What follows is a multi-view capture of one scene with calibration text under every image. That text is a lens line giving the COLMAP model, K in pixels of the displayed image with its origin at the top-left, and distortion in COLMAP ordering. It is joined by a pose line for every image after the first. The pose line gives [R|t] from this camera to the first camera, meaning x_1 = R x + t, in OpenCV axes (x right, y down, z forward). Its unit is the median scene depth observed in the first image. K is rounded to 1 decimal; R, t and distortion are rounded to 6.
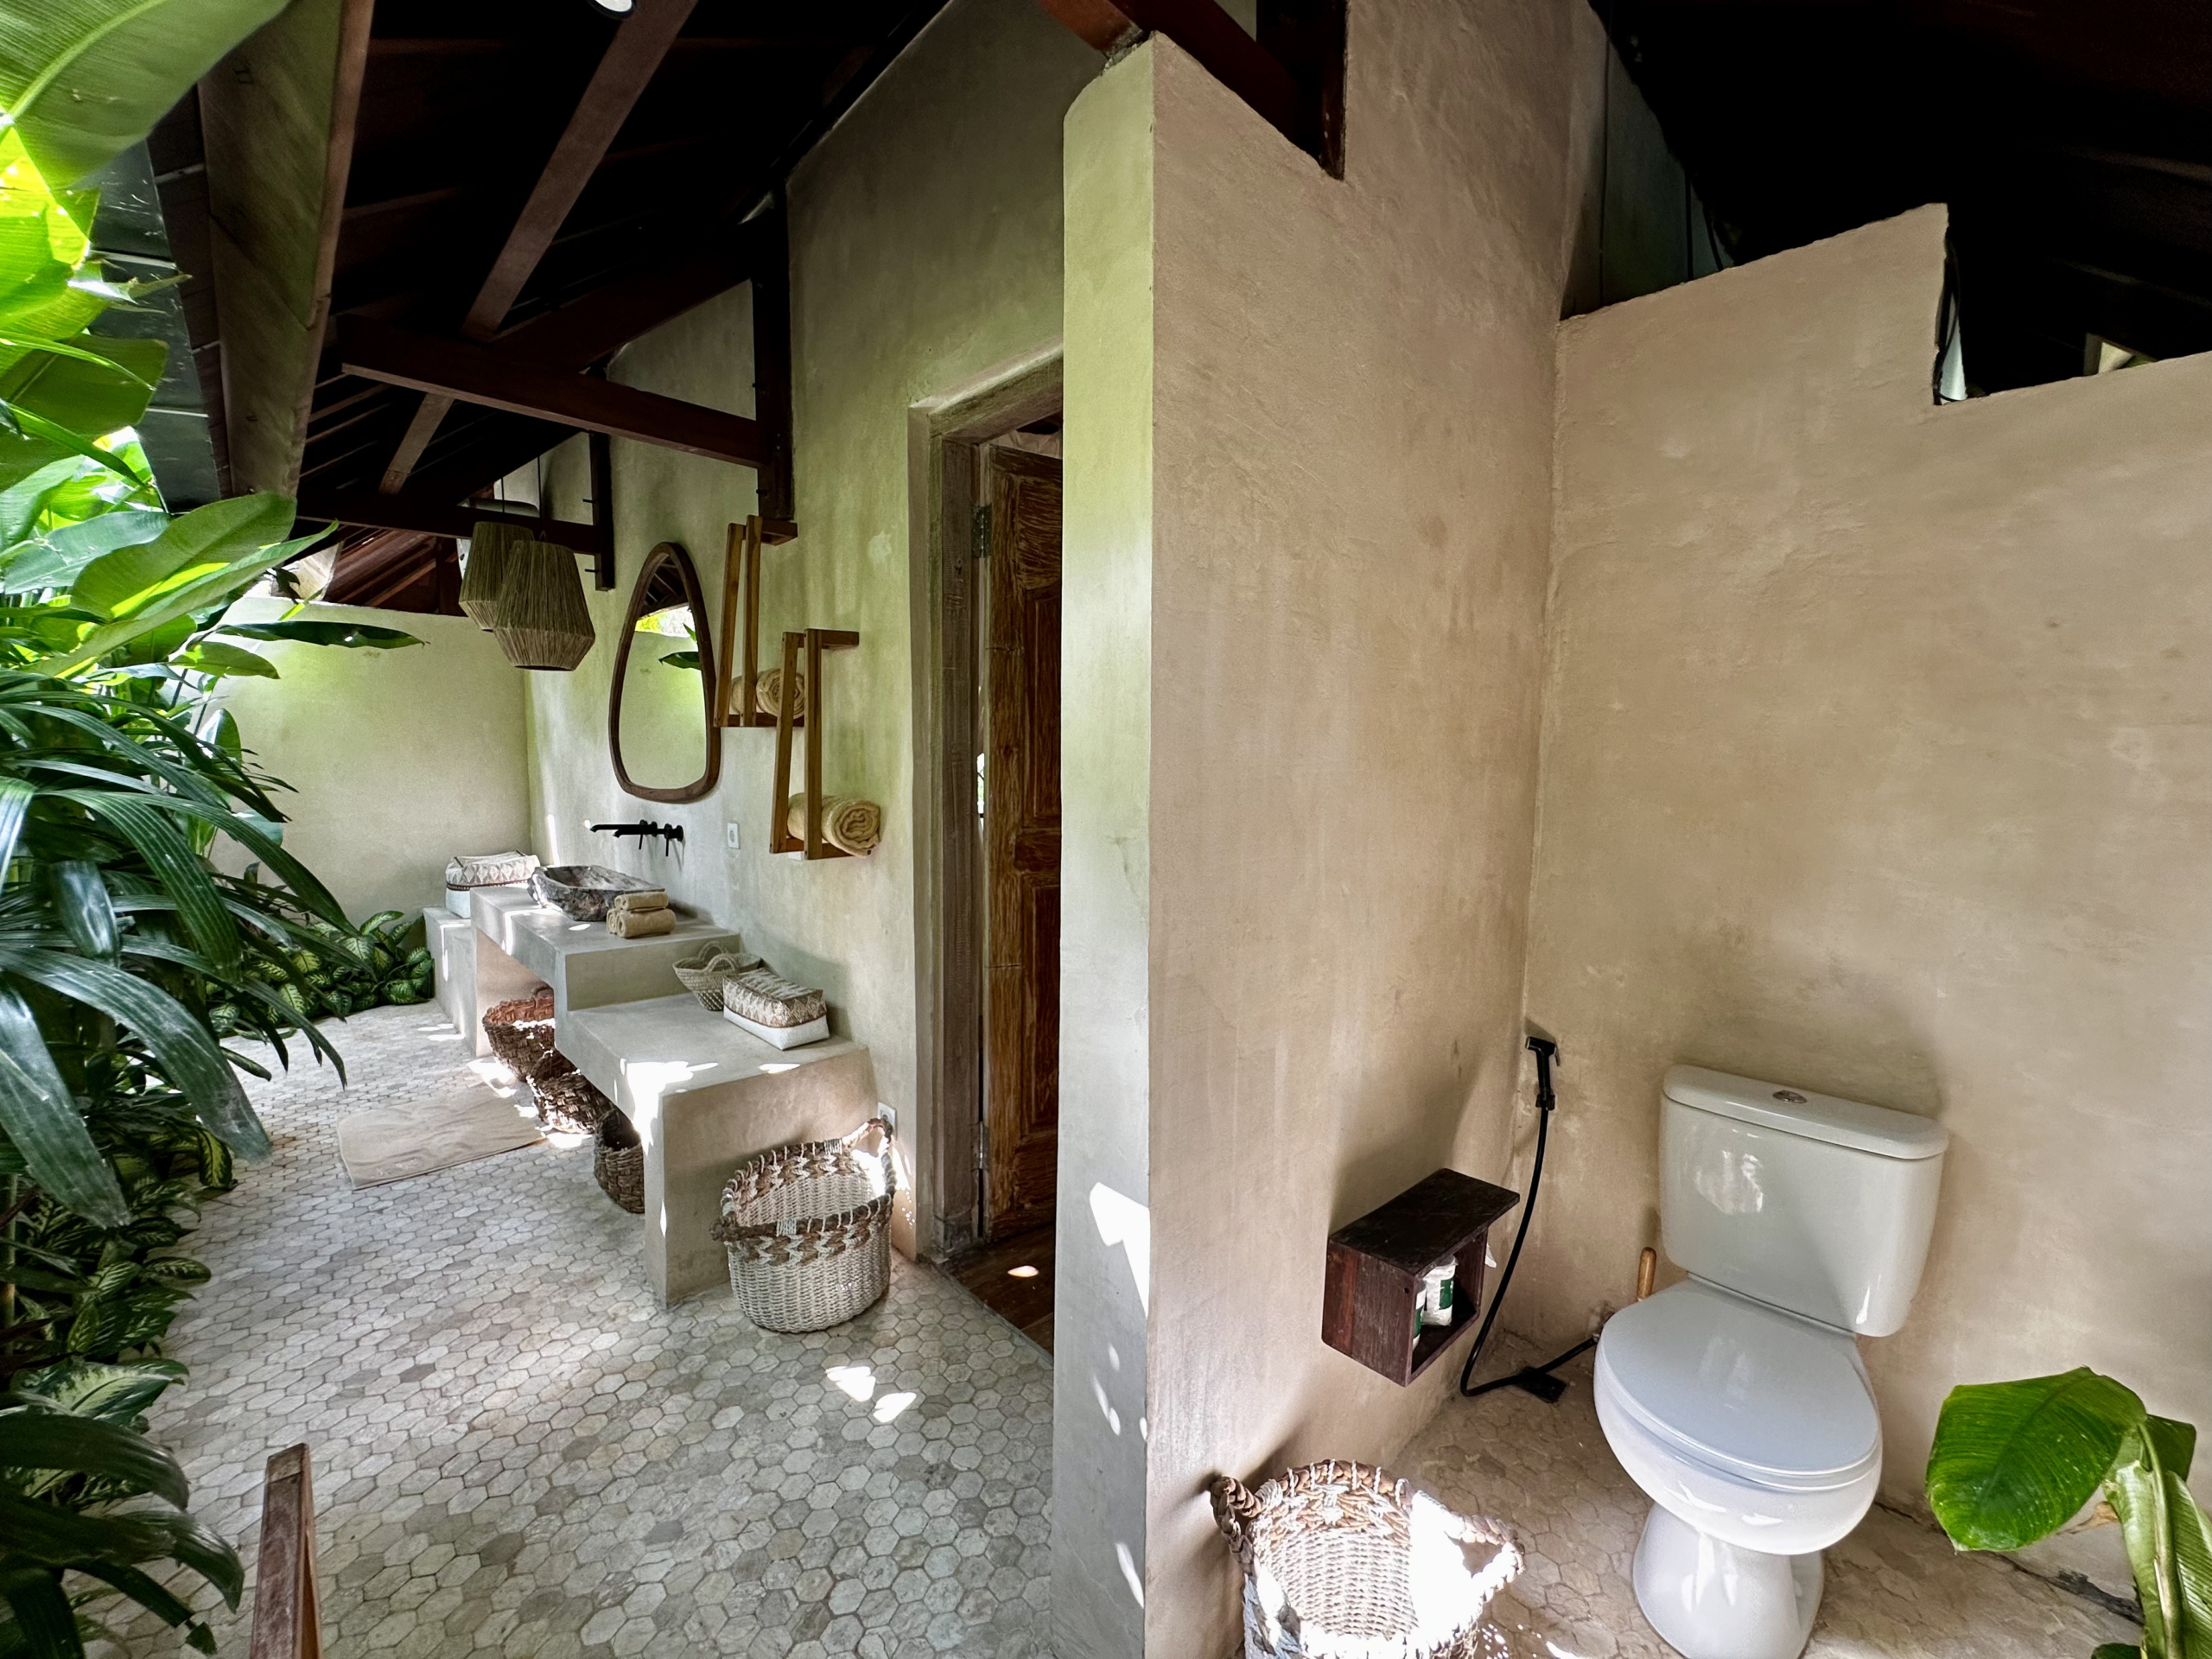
lens RADIAL K [[876.8, 0, 1102.1], [0, 876.8, 837.0], [0, 0, 1]] dist [-0.003517, -0.000242]
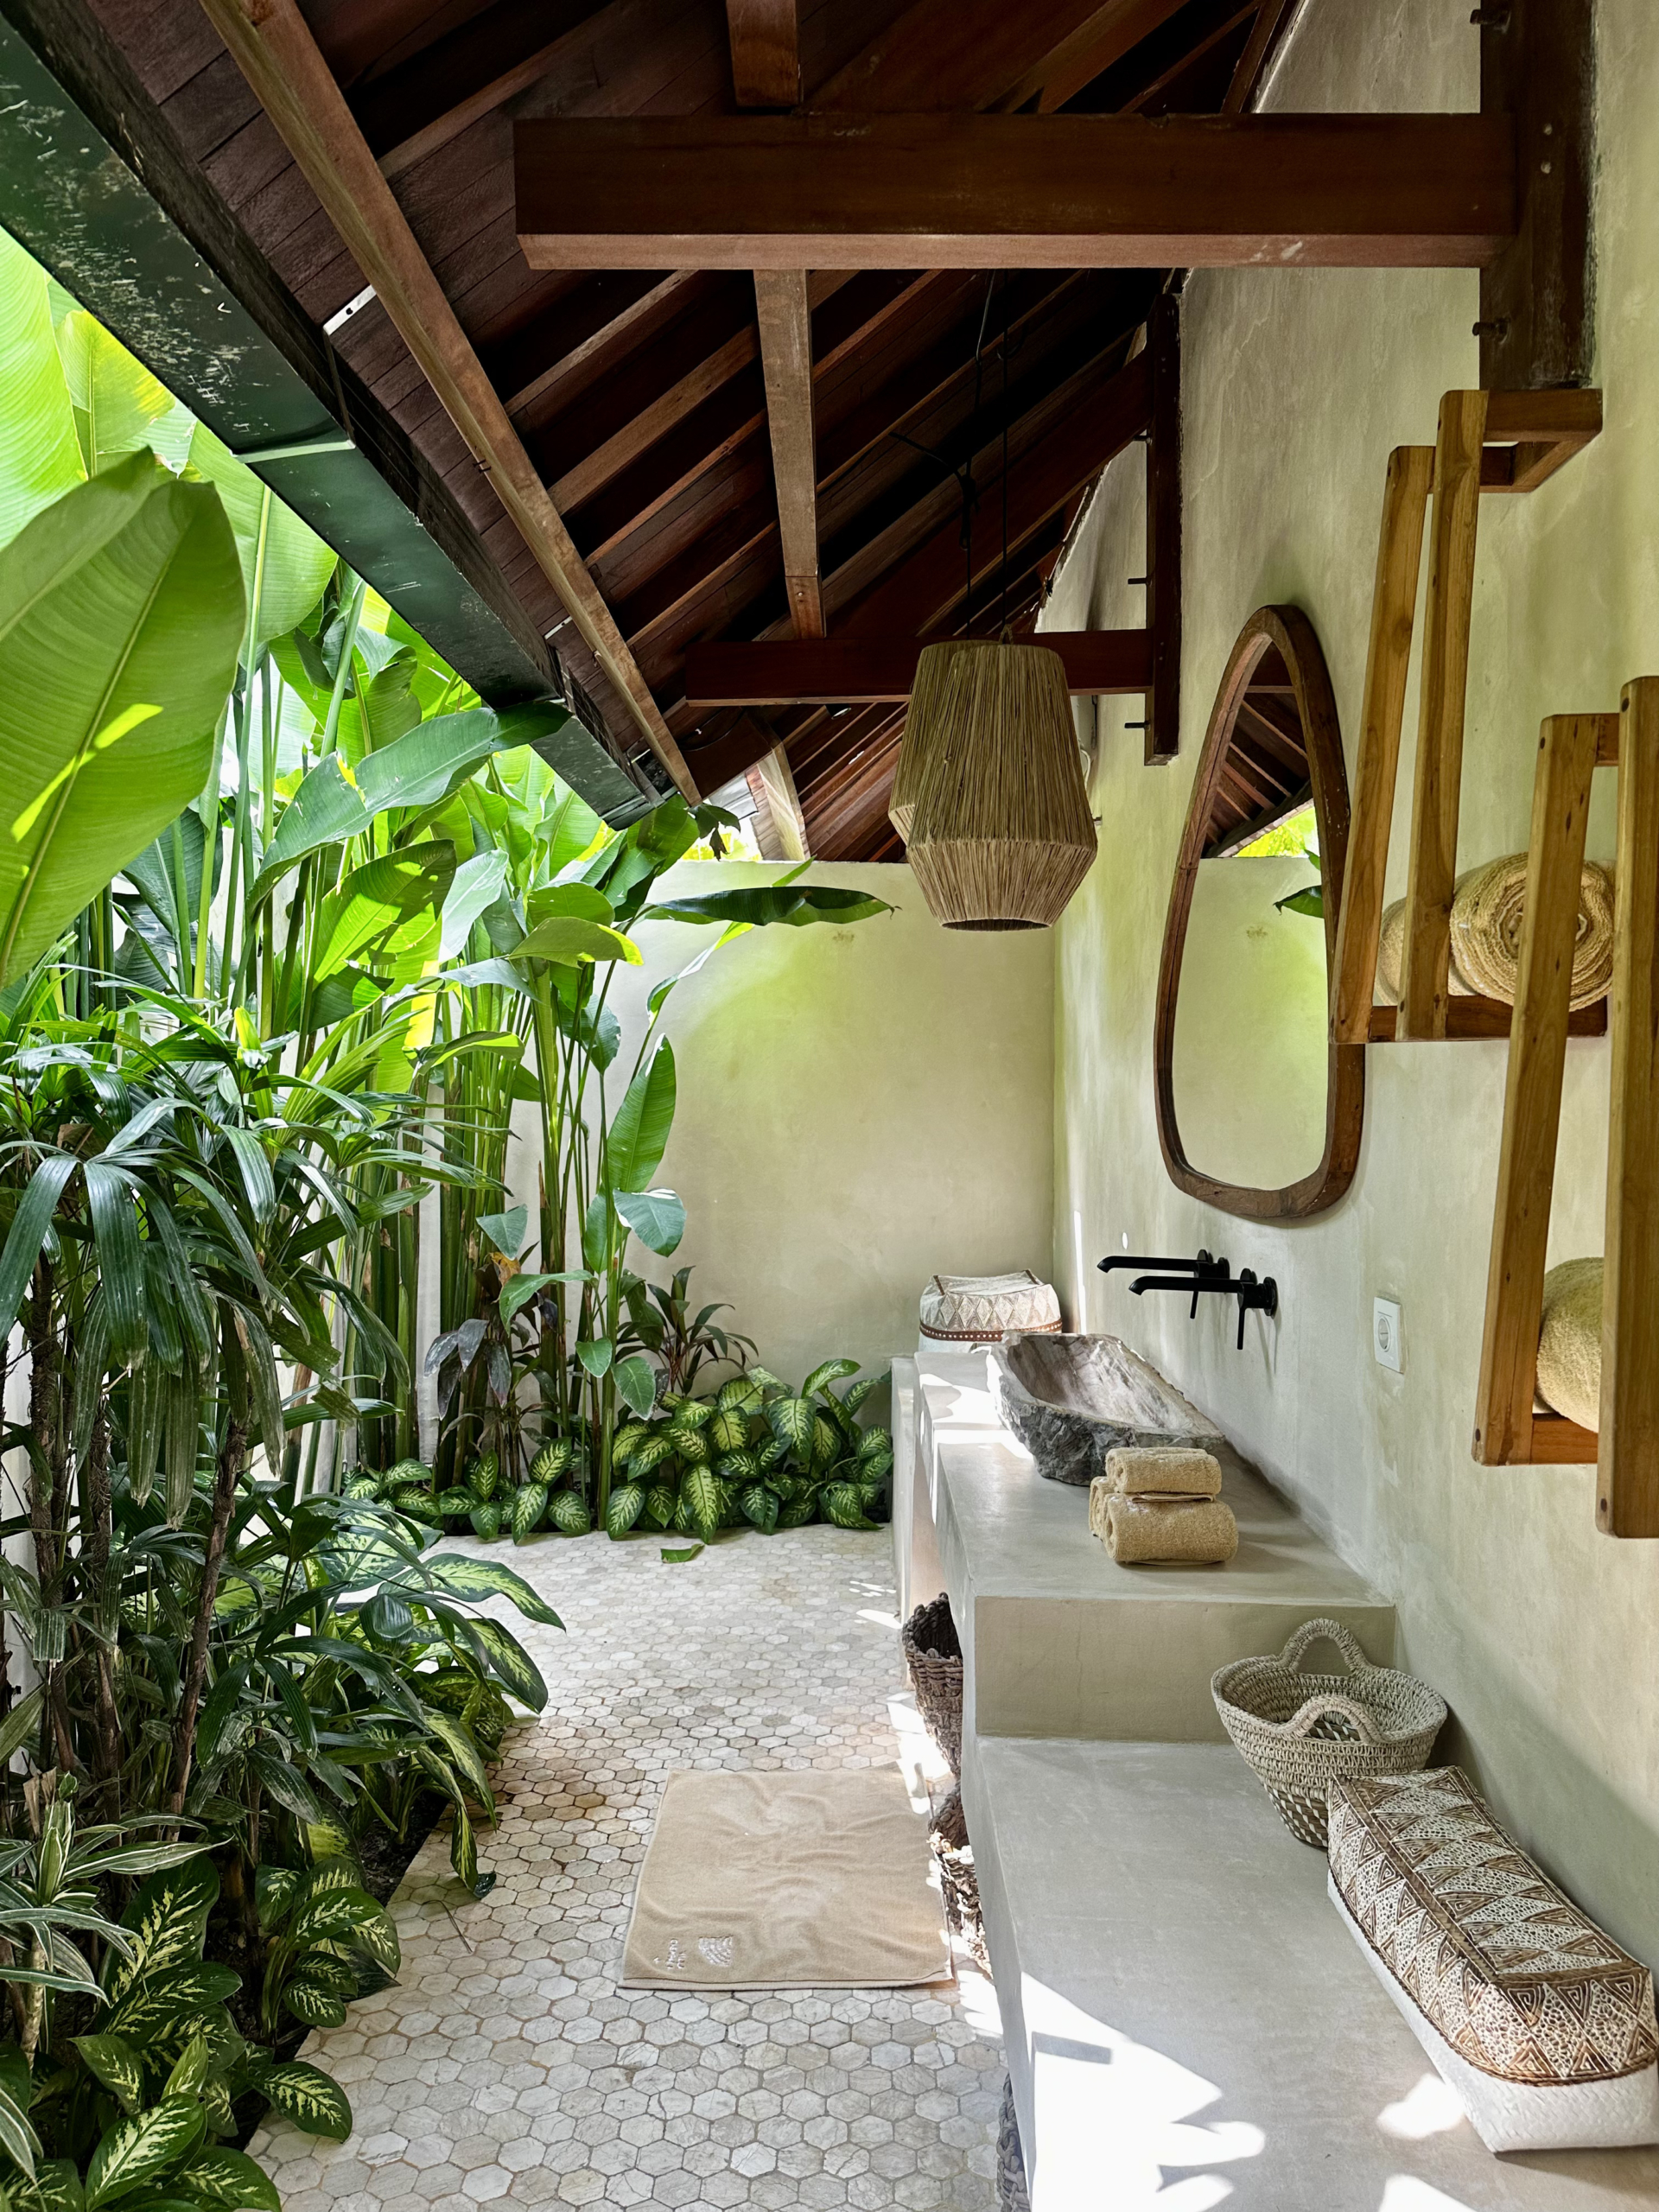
lens RADIAL K [[1559.5, 0, 819.3], [0, 1559.5, 1107.1], [0, 0, 1]] dist [0.030211, -0.023393]
pose [[0.710826, 0.001712, -0.703366, -0.125374], [-0.054395, 0.997136, -0.052545, -0.047893], [0.701262, 0.075610, 0.708883, 0.352482]]
